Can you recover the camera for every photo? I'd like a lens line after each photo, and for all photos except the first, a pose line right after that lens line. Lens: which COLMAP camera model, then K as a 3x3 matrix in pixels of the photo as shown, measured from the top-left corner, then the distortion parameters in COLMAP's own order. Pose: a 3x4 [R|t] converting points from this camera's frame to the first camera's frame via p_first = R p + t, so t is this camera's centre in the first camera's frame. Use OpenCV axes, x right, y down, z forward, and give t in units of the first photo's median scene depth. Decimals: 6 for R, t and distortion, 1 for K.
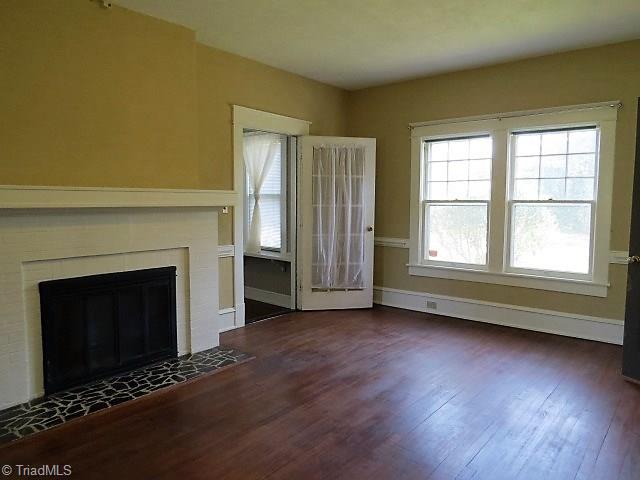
lens RADIAL K [[460.2, 0, 315.0], [0, 460.2, 240.3], [0, 0, 1]] dist [-0.008210, 0.001287]
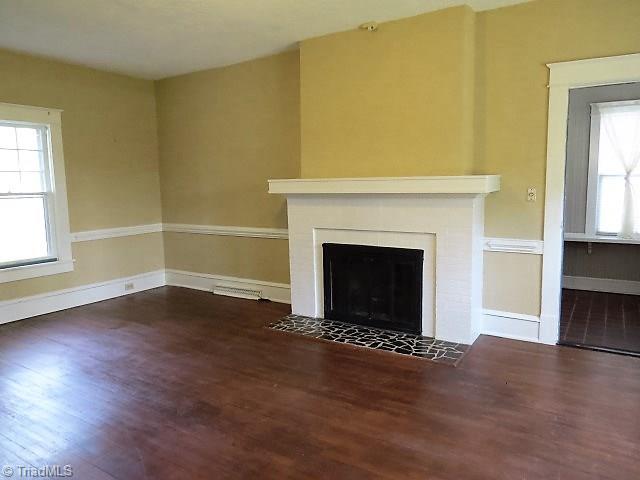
lens RADIAL K [[460.2, 0, 346.7], [0, 460.2, 241.6], [0, 0, 1]] dist [-0.008210, 0.001287]
pose [[0.143009, 0.115524, -0.982956, 0.766659], [-0.071500, 0.991775, 0.106158, -0.067162], [0.987135, 0.055100, 0.150093, 0.732878]]
